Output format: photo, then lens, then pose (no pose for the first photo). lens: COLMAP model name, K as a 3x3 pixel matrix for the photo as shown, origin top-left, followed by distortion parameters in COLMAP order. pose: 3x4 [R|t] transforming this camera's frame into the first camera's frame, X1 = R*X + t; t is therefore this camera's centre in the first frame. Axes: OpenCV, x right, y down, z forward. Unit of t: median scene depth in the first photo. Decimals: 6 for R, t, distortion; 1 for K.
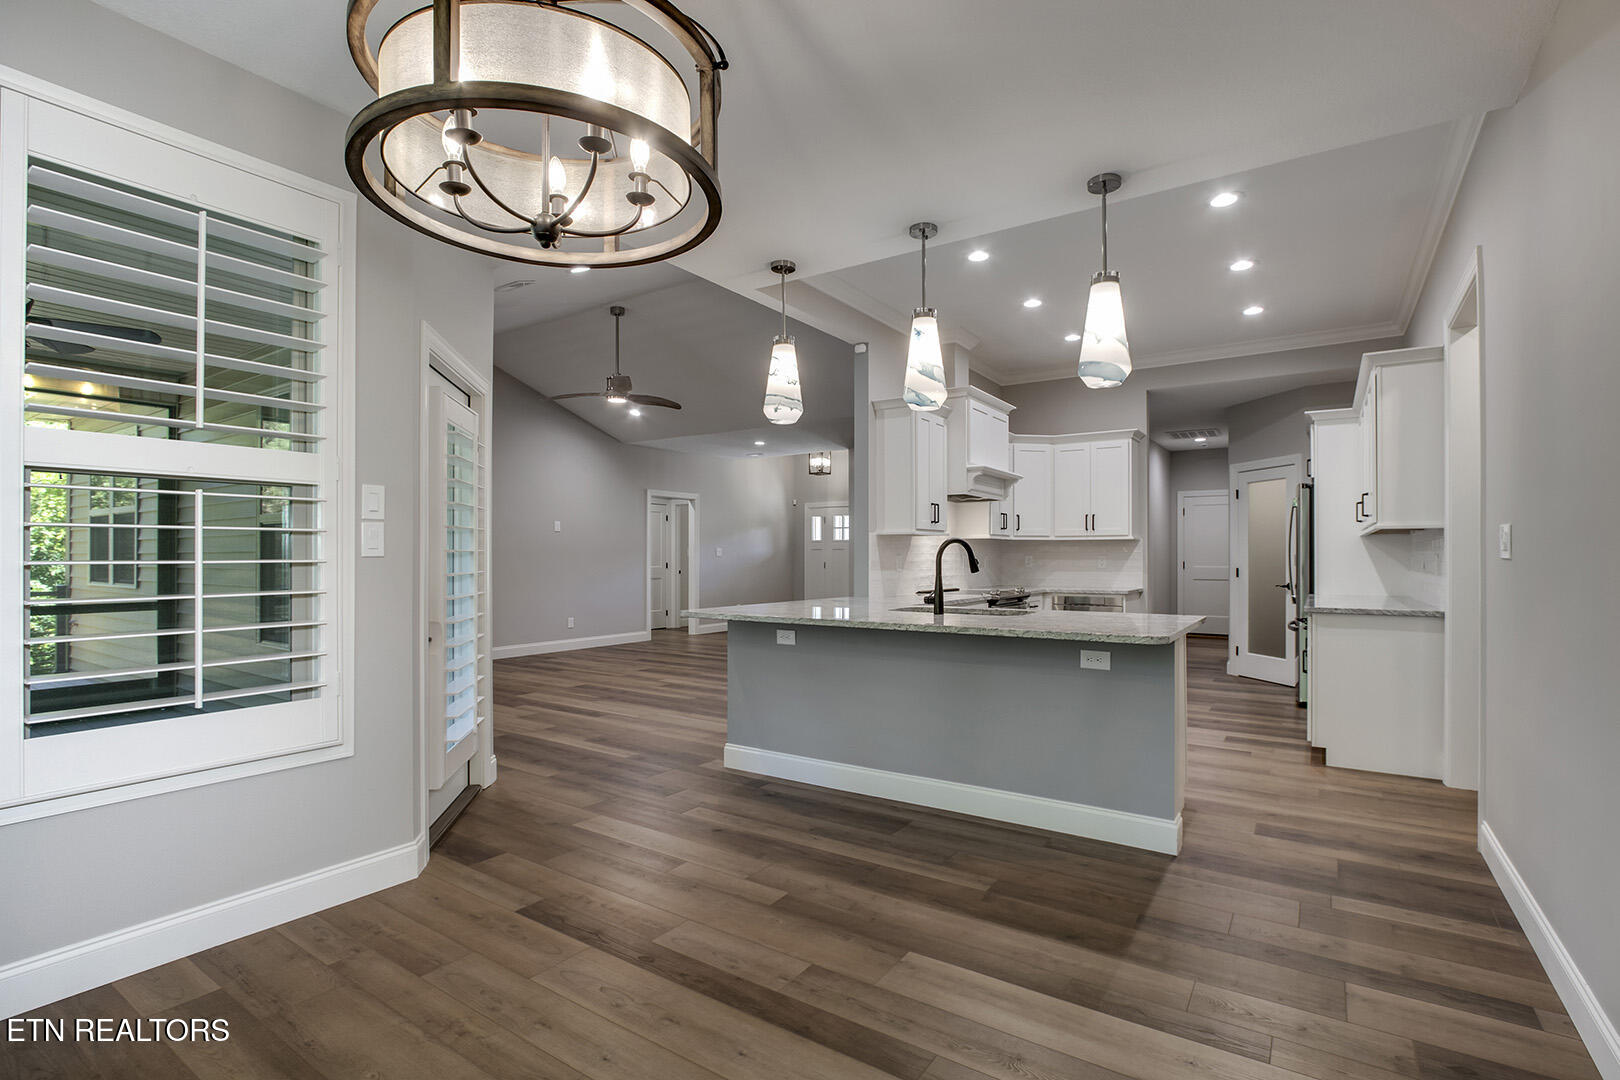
lens RADIAL K [[761.7, 0, 814.9], [0, 761.7, 544.5], [0, 0, 1]] dist [-0.027123, 0.001912]
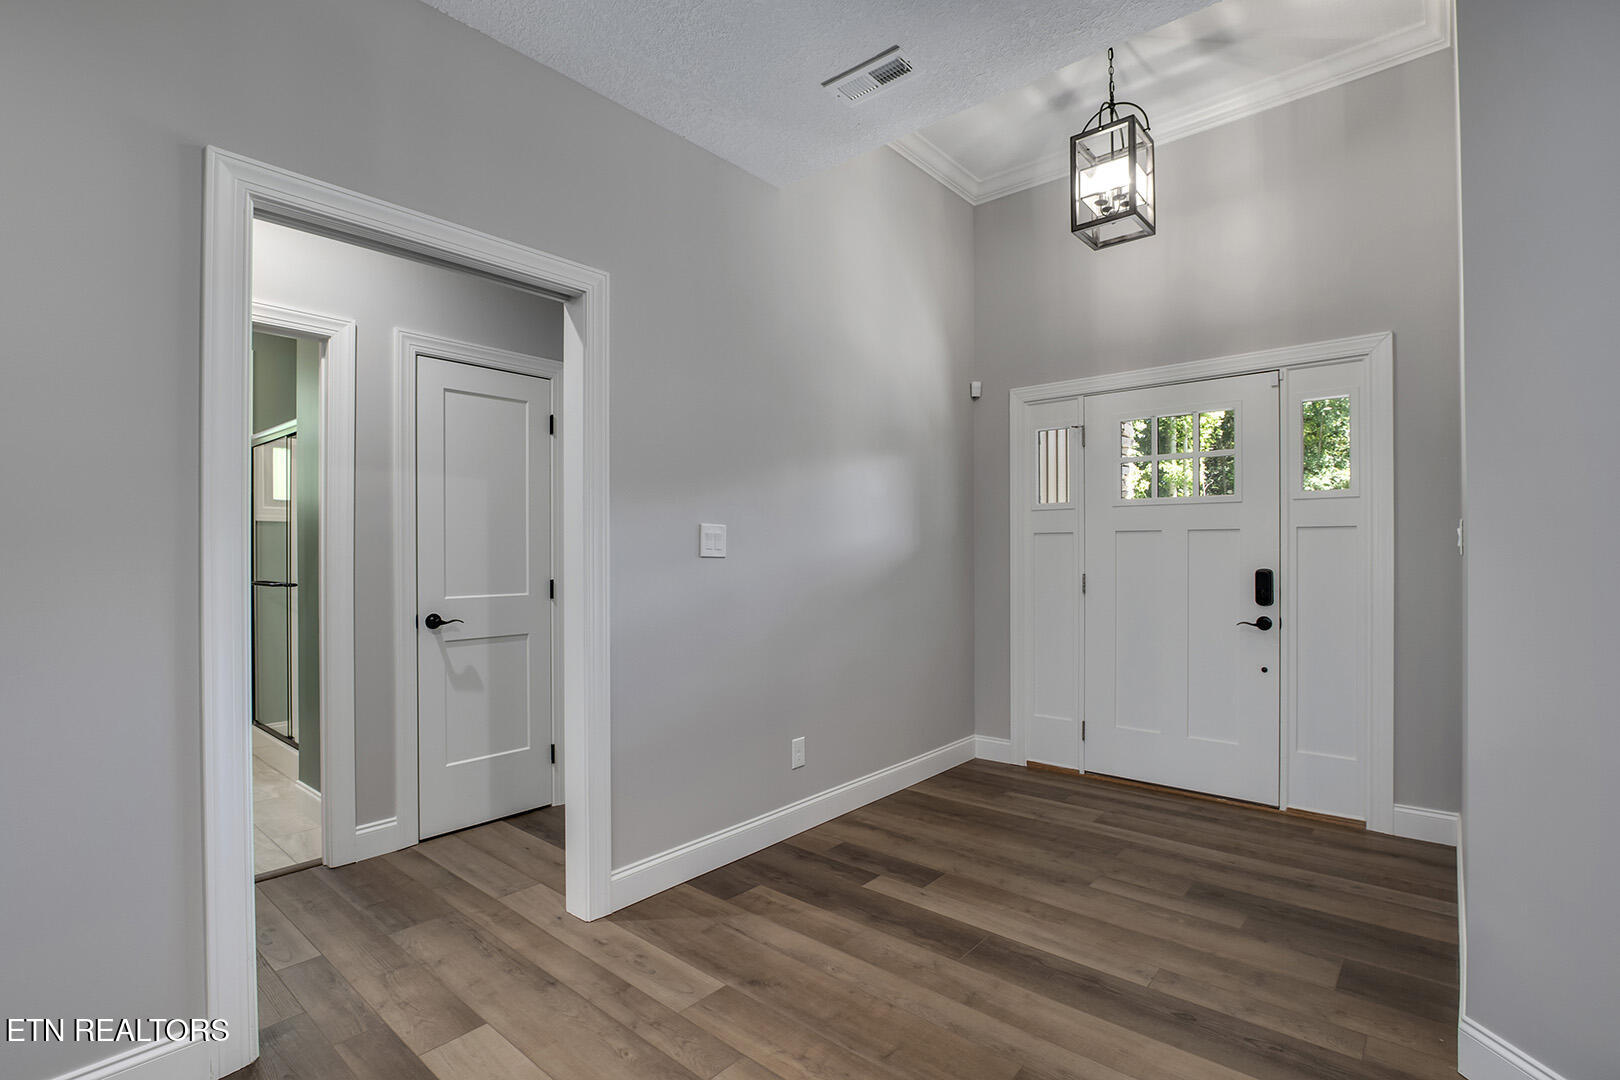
lens RADIAL K [[761.7, 0, 813.9], [0, 761.7, 552.7], [0, 0, 1]] dist [-0.027123, 0.001912]
pose [[0.992312, -0.005409, -0.123641, -0.007118], [0.005379, 0.999985, -0.000579, 0.001736], [0.123642, -0.000090, 0.992327, 0.087015]]
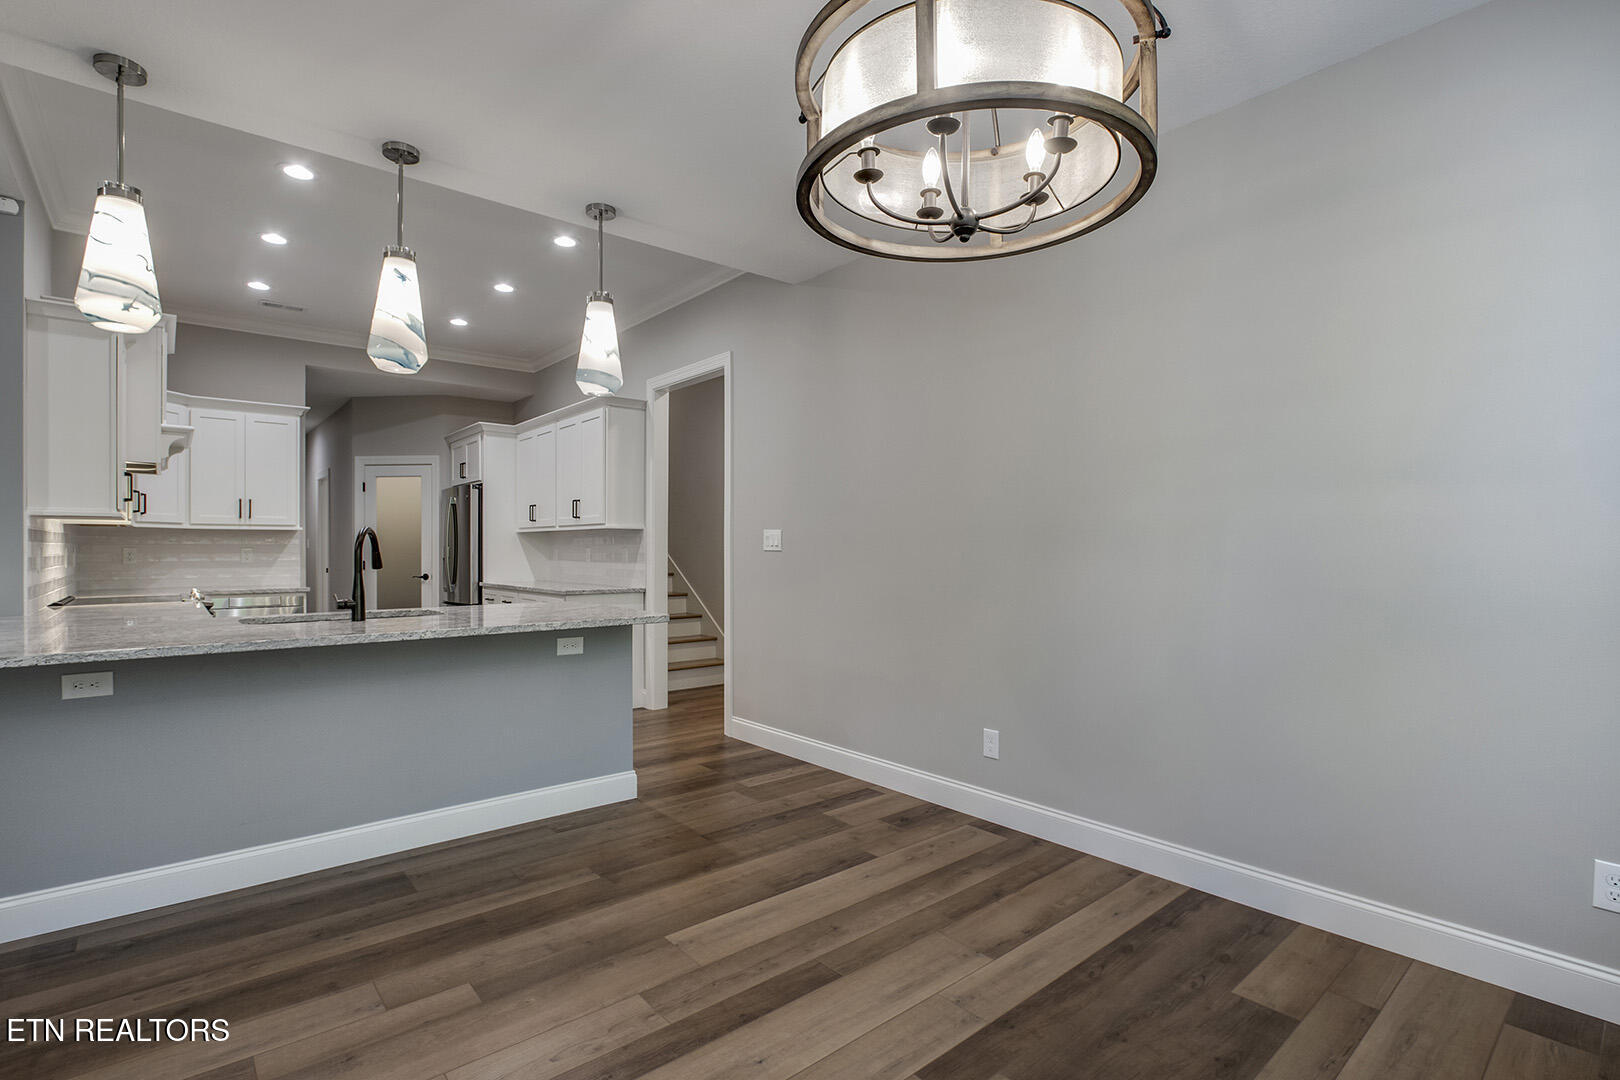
lens RADIAL K [[761.7, 0, 813.9], [0, 761.7, 538.8], [0, 0, 1]] dist [-0.027123, 0.001912]
pose [[0.264459, 0.011354, 0.964330, -0.333732], [-0.013273, 0.999879, -0.008132, 0.002928], [-0.964306, -0.010649, 0.264578, 0.222933]]
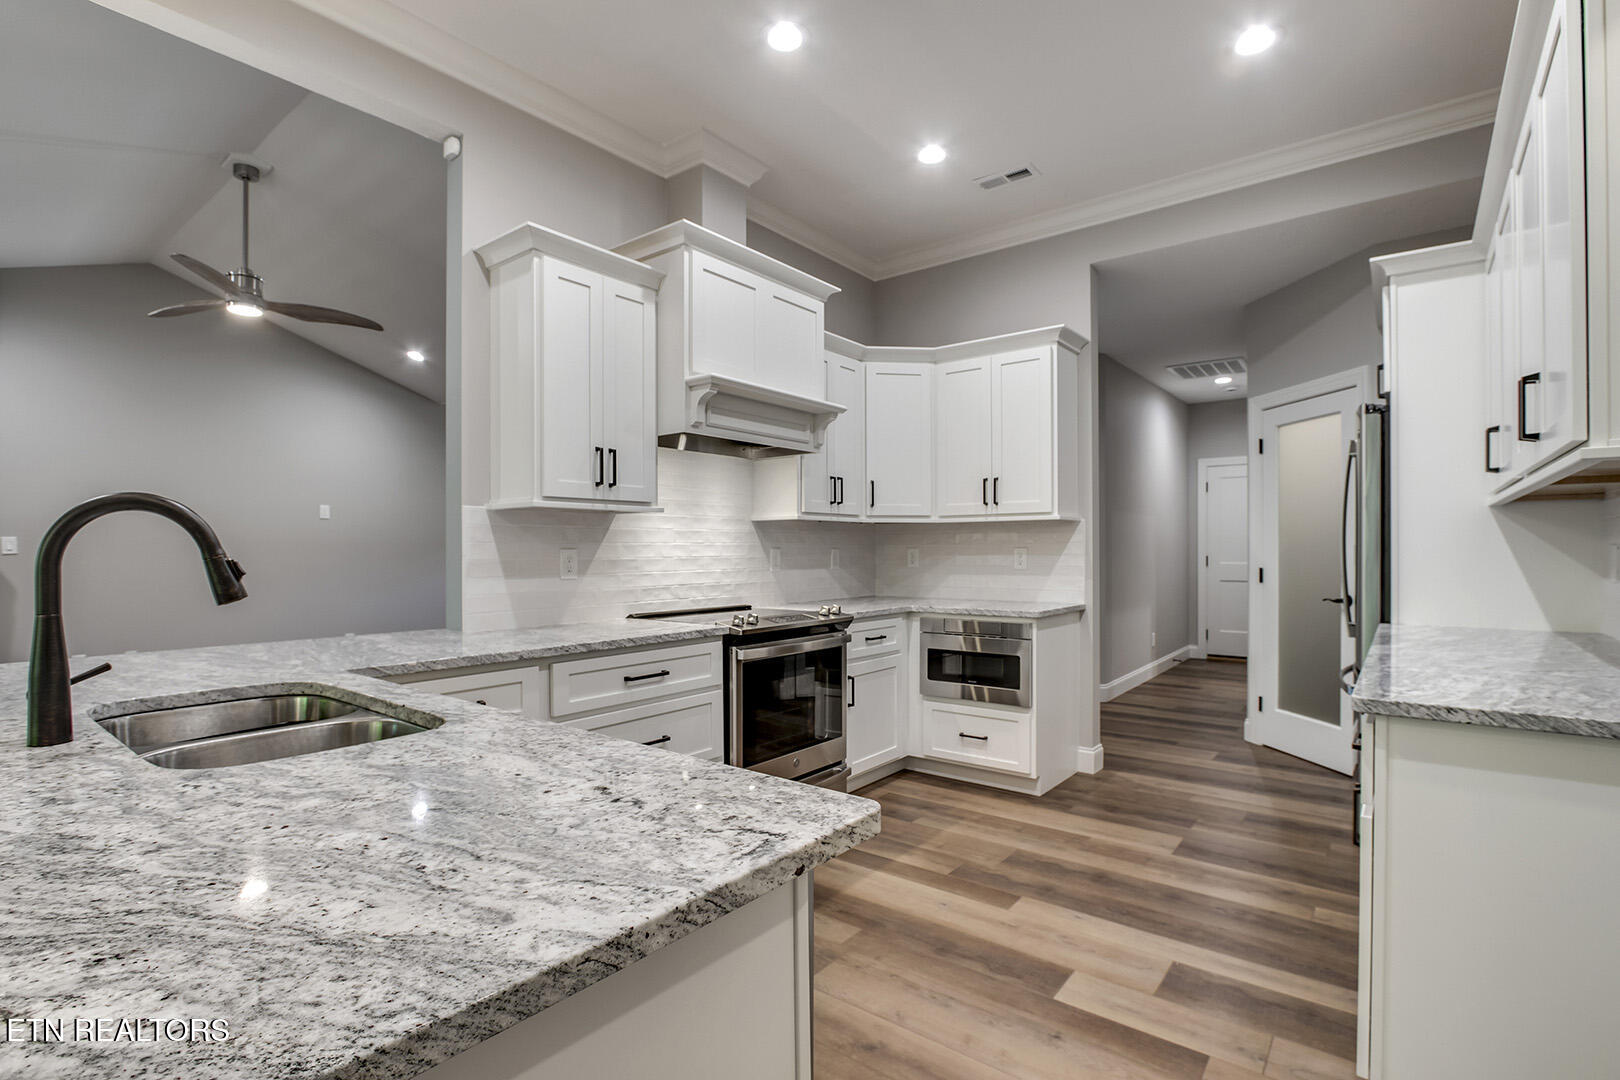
lens RADIAL K [[761.7, 0, 823.4], [0, 761.7, 543.1], [0, 0, 1]] dist [-0.027123, 0.001912]
pose [[0.997630, -0.005210, -0.068607, 0.342602], [0.005630, 0.999967, 0.005930, 0.007993], [0.068574, -0.006302, 0.997626, 0.508038]]
